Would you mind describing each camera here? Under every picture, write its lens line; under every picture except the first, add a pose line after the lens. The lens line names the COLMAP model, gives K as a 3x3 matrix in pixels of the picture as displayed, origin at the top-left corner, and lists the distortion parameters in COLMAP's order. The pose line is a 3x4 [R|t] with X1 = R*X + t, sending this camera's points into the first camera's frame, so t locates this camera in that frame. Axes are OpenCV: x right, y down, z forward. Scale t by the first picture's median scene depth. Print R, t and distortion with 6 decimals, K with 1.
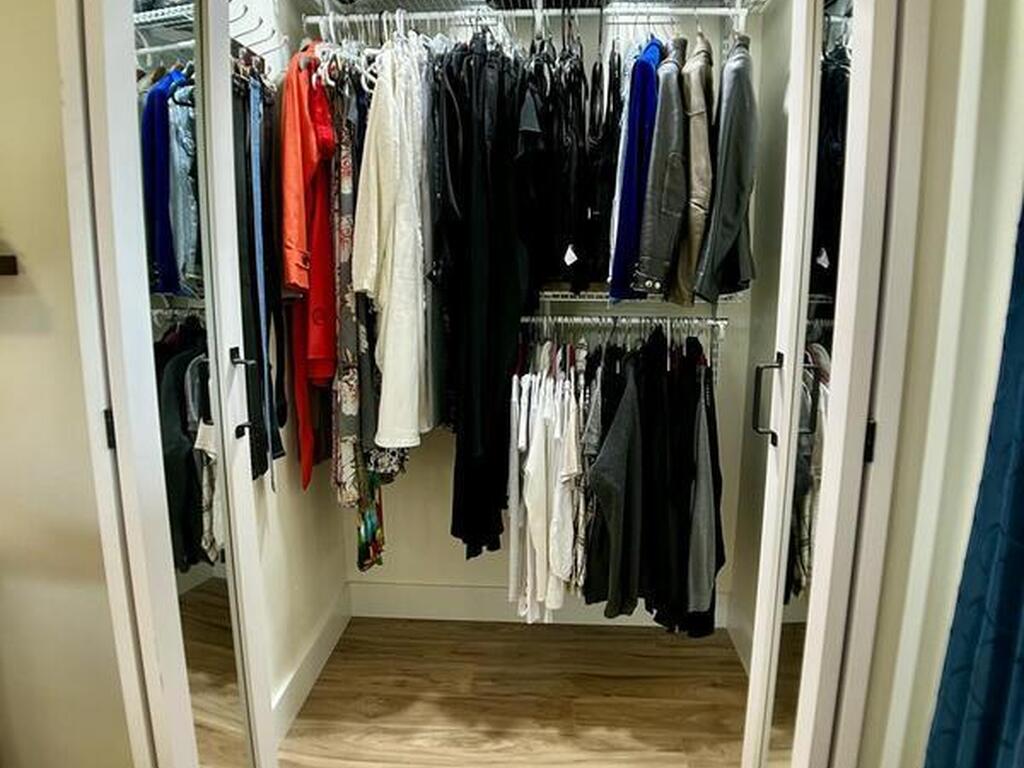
lens RADIAL K [[701.8, 0, 512.1], [0, 701.8, 355.9], [0, 0, 1]] dist [-0.066811, -0.002976]
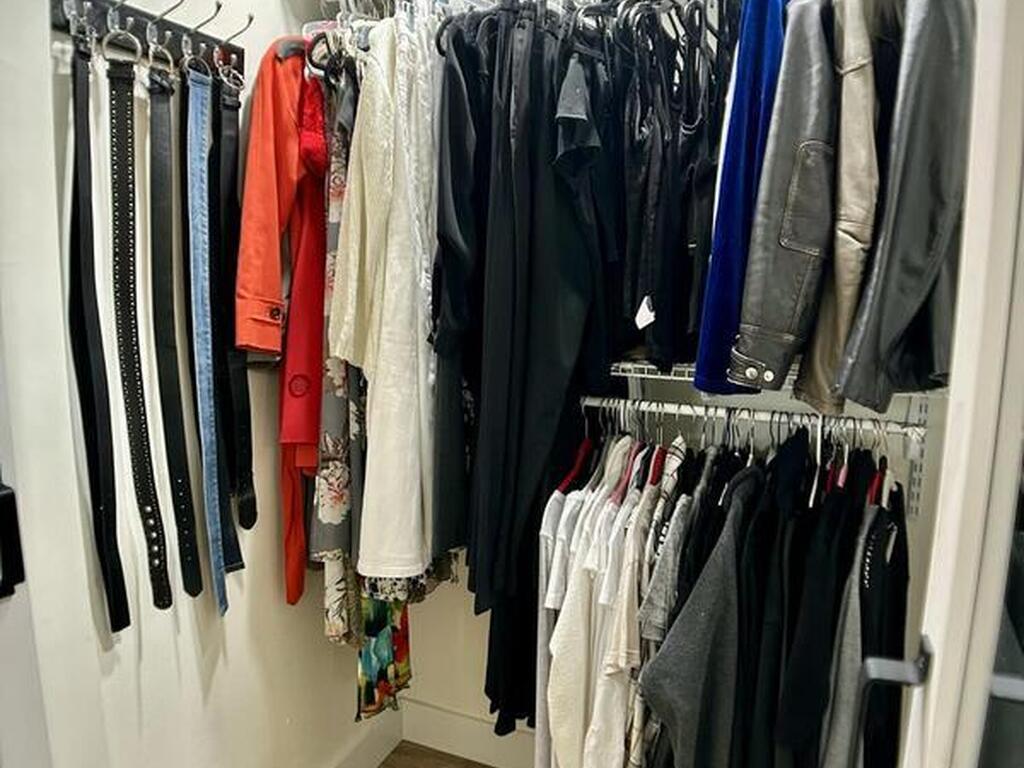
lens RADIAL K [[701.8, 0, 512.1], [0, 701.8, 355.9], [0, 0, 1]] dist [-0.066811, -0.002976]
pose [[0.942517, 0.045286, -0.331075, 0.184387], [-0.053553, 0.998439, -0.015886, -0.090558], [0.329838, 0.032703, 0.943471, 0.375052]]
